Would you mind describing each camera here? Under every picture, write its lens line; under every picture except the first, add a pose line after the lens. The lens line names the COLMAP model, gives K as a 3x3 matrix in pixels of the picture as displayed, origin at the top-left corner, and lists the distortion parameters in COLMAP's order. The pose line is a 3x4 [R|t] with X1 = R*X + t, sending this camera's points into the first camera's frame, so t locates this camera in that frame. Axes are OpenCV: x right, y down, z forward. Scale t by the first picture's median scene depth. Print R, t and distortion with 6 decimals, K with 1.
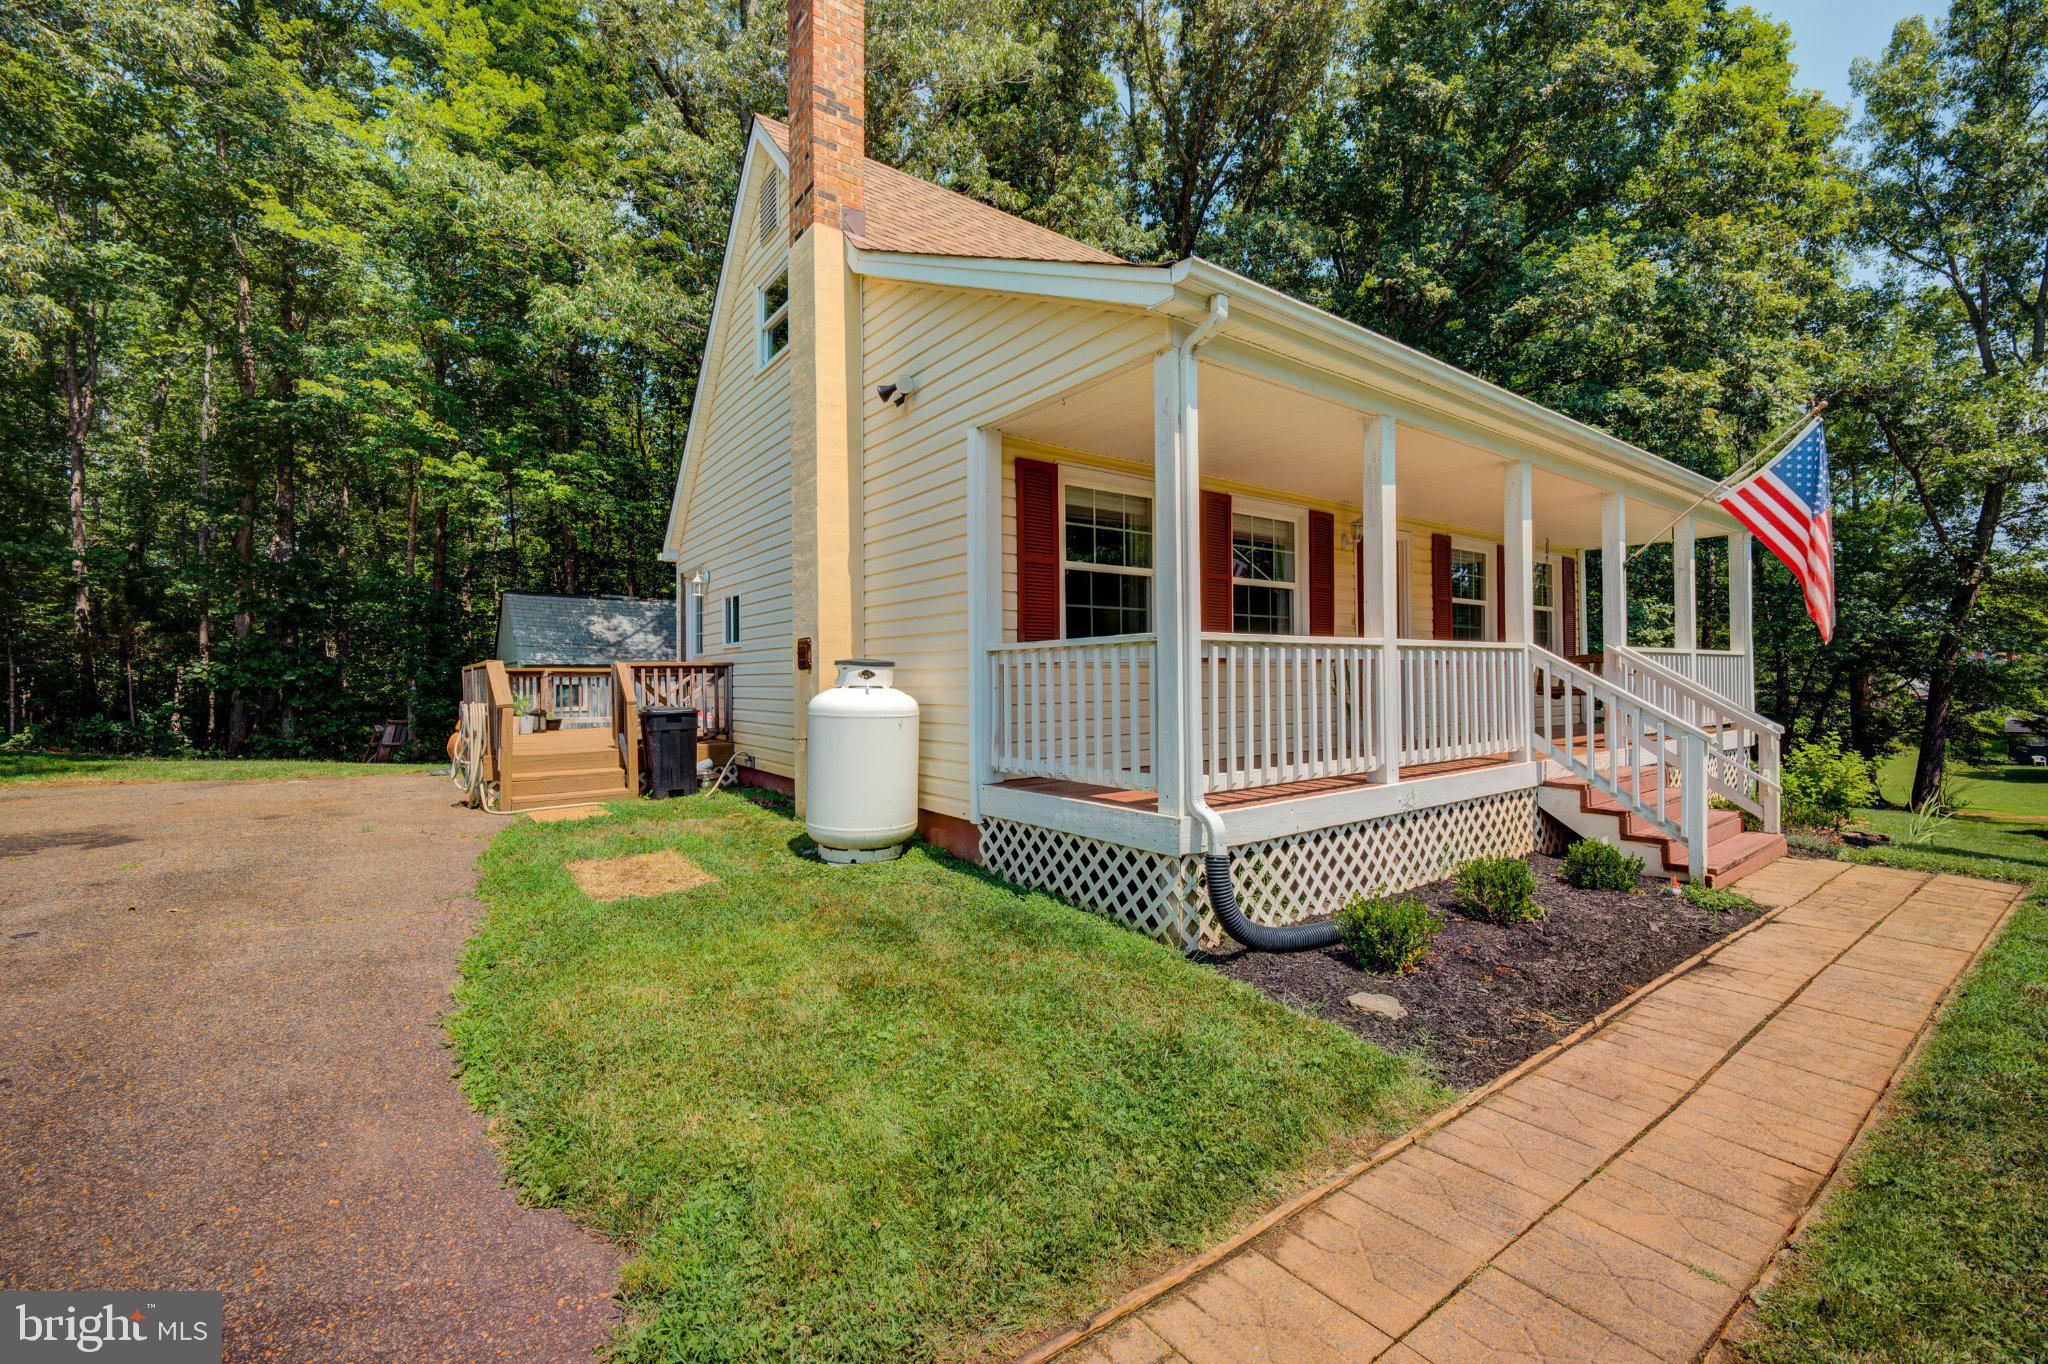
lens RADIAL K [[835.6, 0, 1023.6], [0, 835.6, 678.4], [0, 0, 1]] dist [-0.009216, -0.000344]
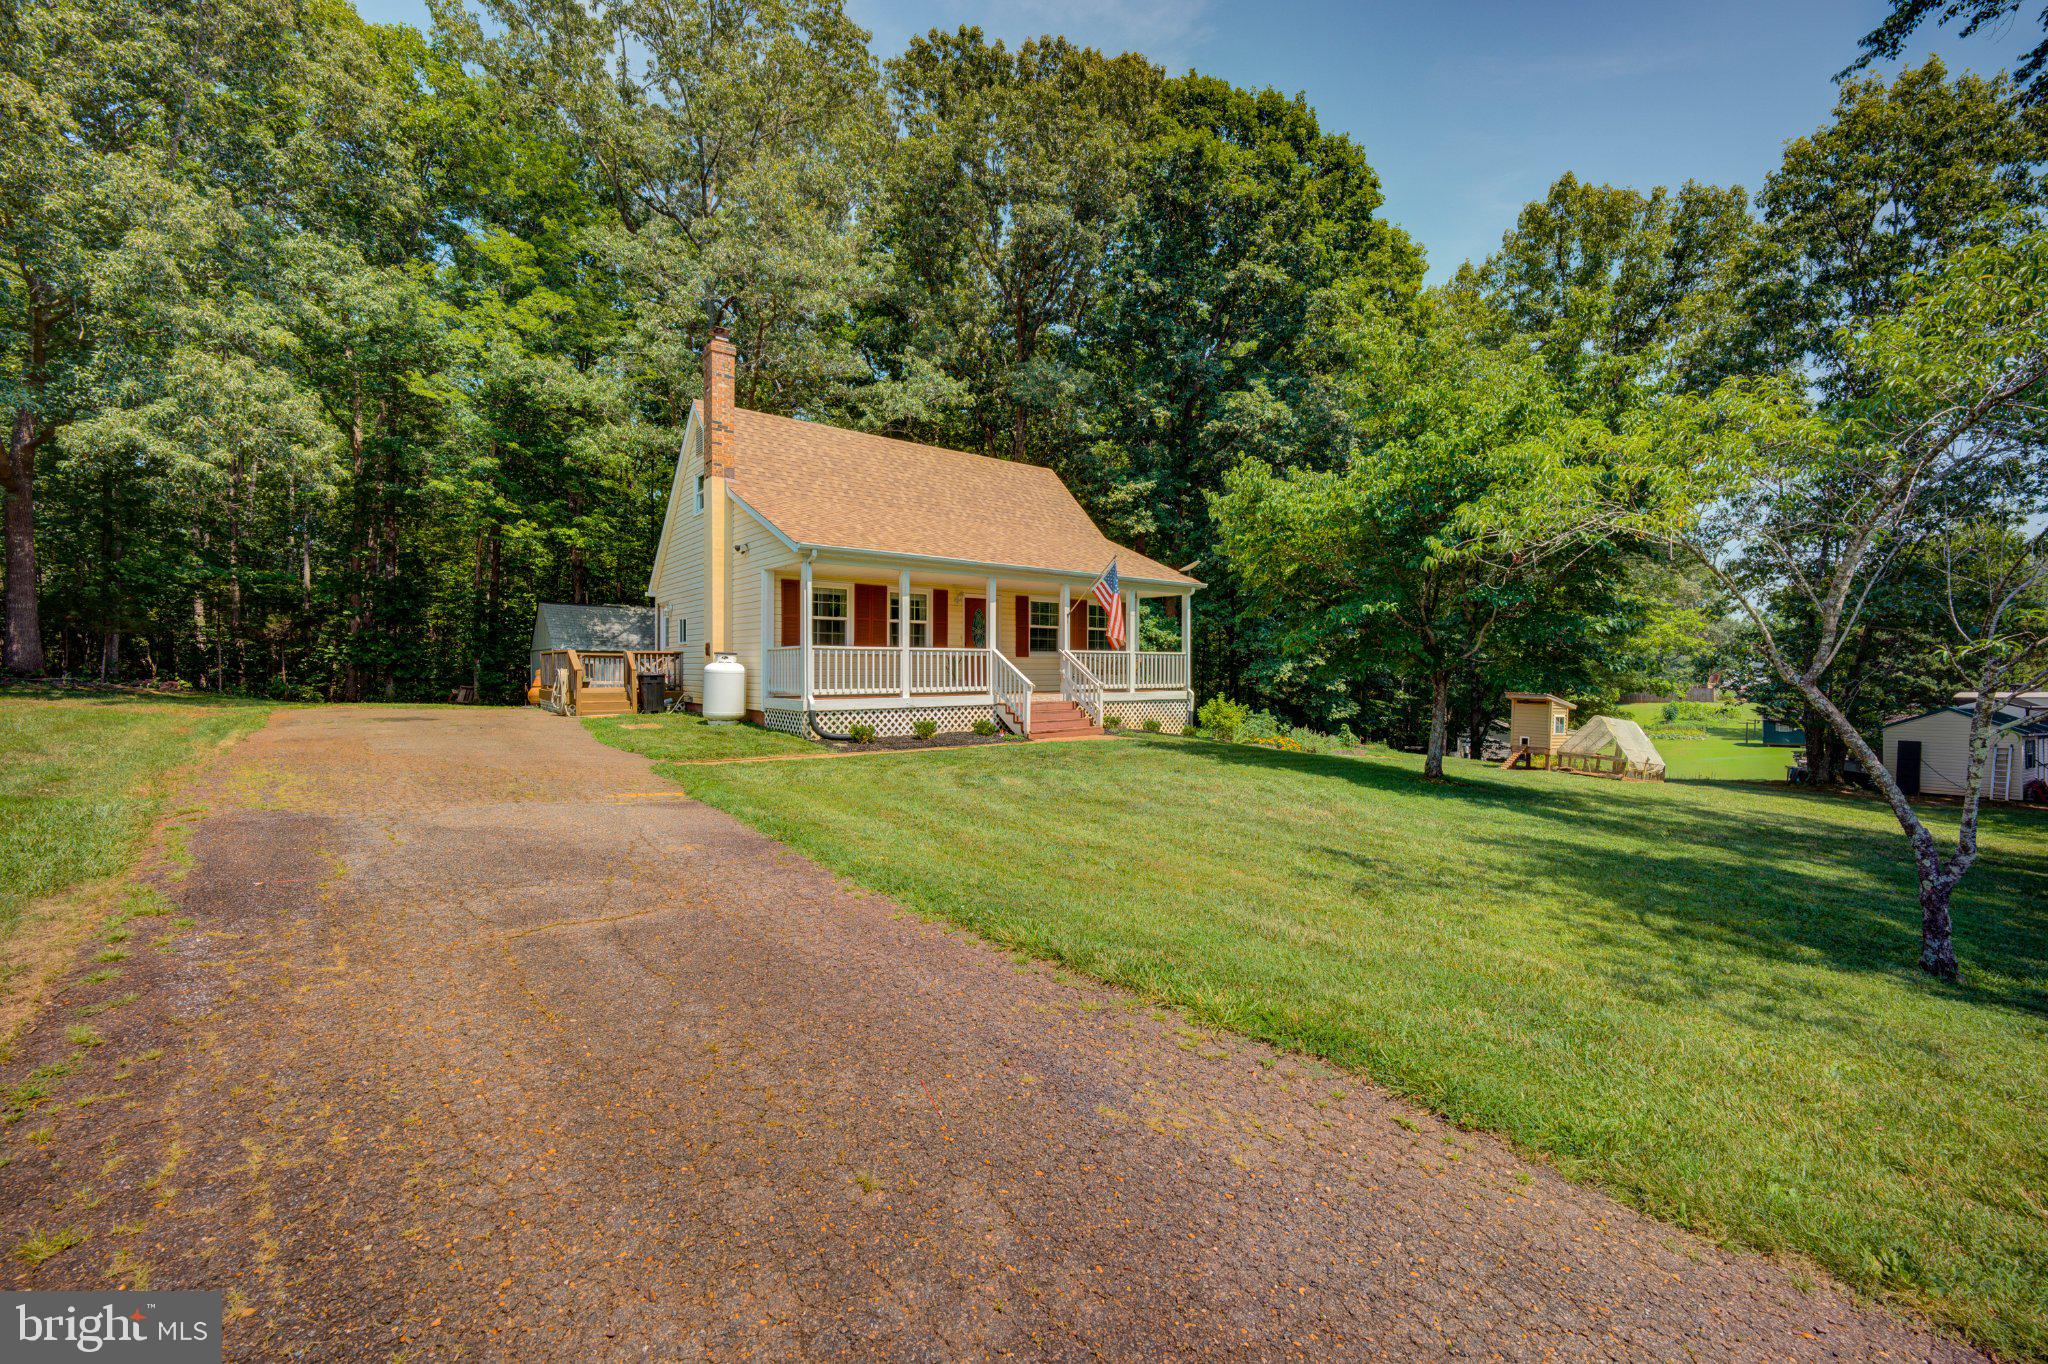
lens RADIAL K [[811.0, 0, 1024.0], [0, 811.0, 682.0], [0, 0, 1]] dist [-0.000861, 0.000019]
pose [[0.999404, 0.013442, 0.031807, 0.617602], [-0.013997, 0.999753, 0.017291, 0.013217], [-0.031567, -0.017726, 0.999344, -1.476479]]
